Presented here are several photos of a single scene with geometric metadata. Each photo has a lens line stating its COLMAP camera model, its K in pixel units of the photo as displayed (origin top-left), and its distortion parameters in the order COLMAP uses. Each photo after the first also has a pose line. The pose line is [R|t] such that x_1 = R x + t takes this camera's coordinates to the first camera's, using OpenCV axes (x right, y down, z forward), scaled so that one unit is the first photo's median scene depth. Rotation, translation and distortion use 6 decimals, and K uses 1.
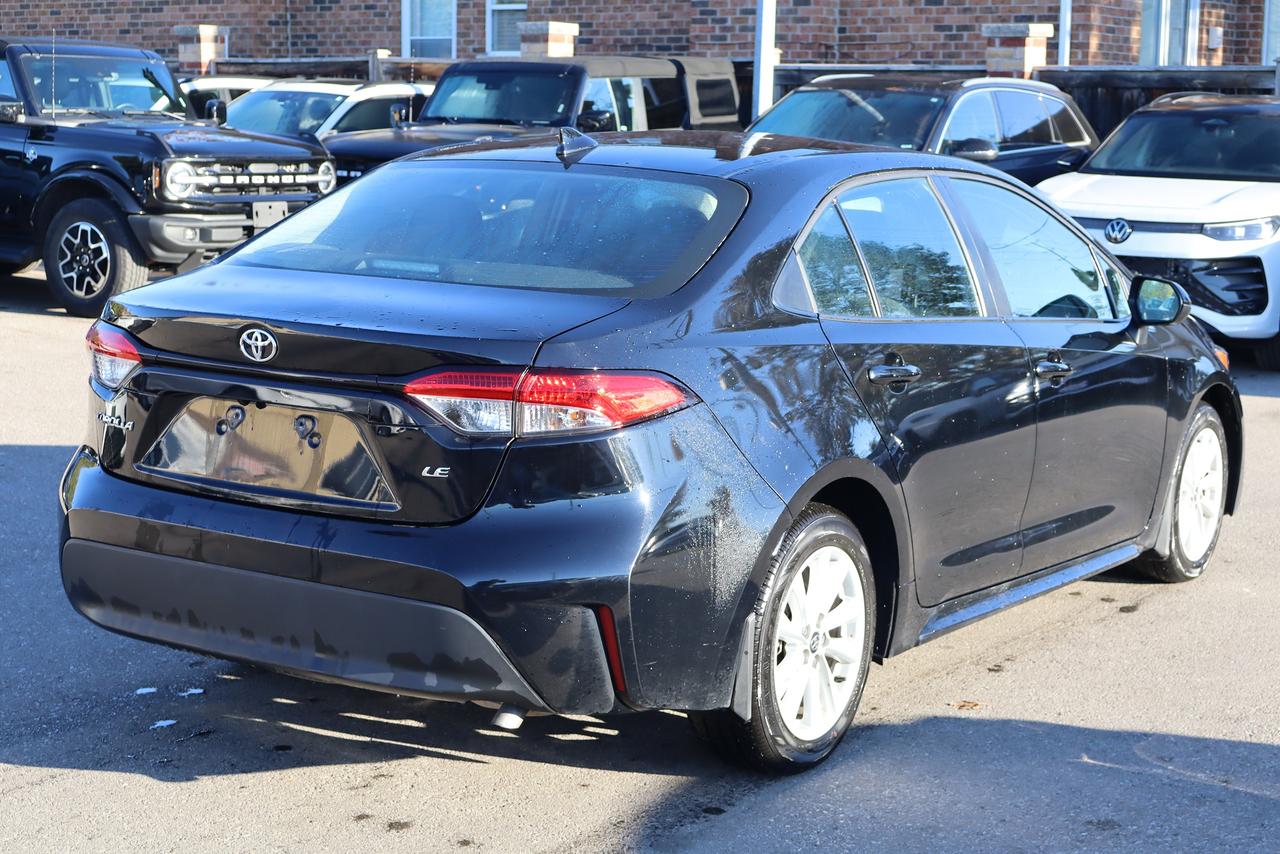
lens RADIAL K [[2111.7, 0, 640.0], [0, 2111.7, 427.0], [0, 0, 1]] dist [-0.018448, 0.065600]
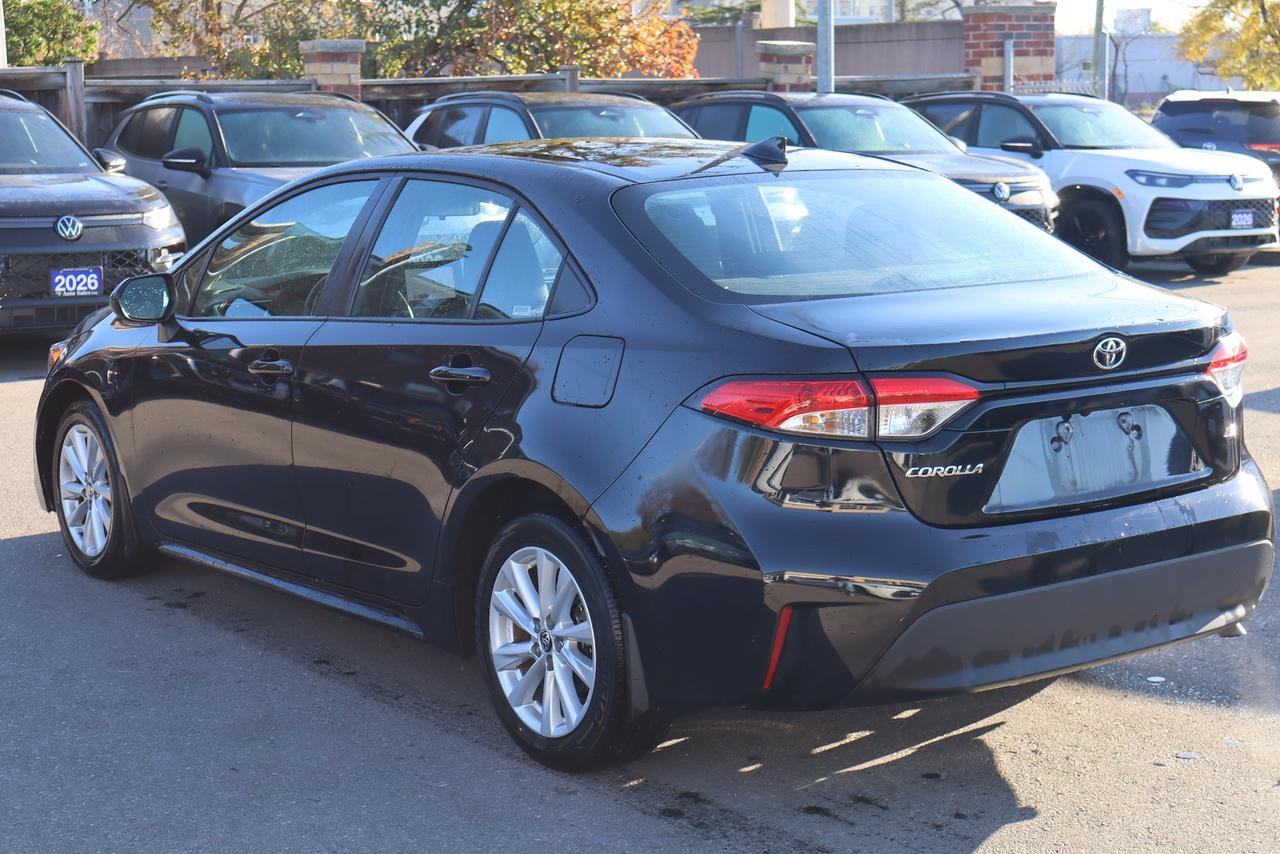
lens RADIAL K [[2111.7, 0, 640.0], [0, 2111.7, 427.0], [0, 0, 1]] dist [-0.018448, 0.065600]
pose [[0.373363, -0.174160, 0.911191, -1.212820], [0.161321, 0.979443, 0.121104, -0.165381], [-0.913551, 0.101778, 0.393784, 0.803916]]
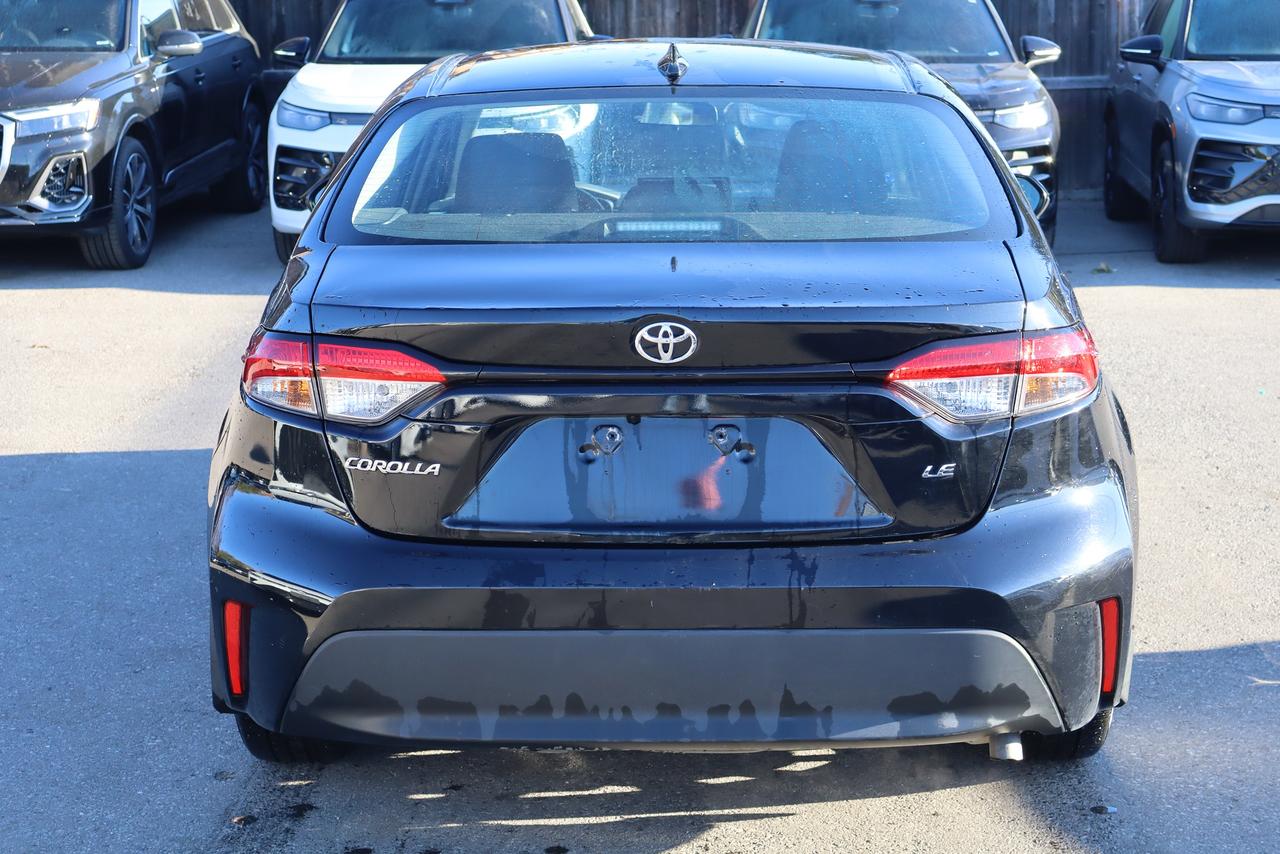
lens RADIAL K [[2346.0, 0, 640.0], [0, 2346.0, 427.0], [0, 0, 1]] dist [0.028706, 0.205556]
pose [[0.863209, -0.128425, 0.488238, -0.614494], [0.110283, 0.991715, 0.065877, -0.065770], [-0.492653, -0.003021, 0.870221, 0.249227]]
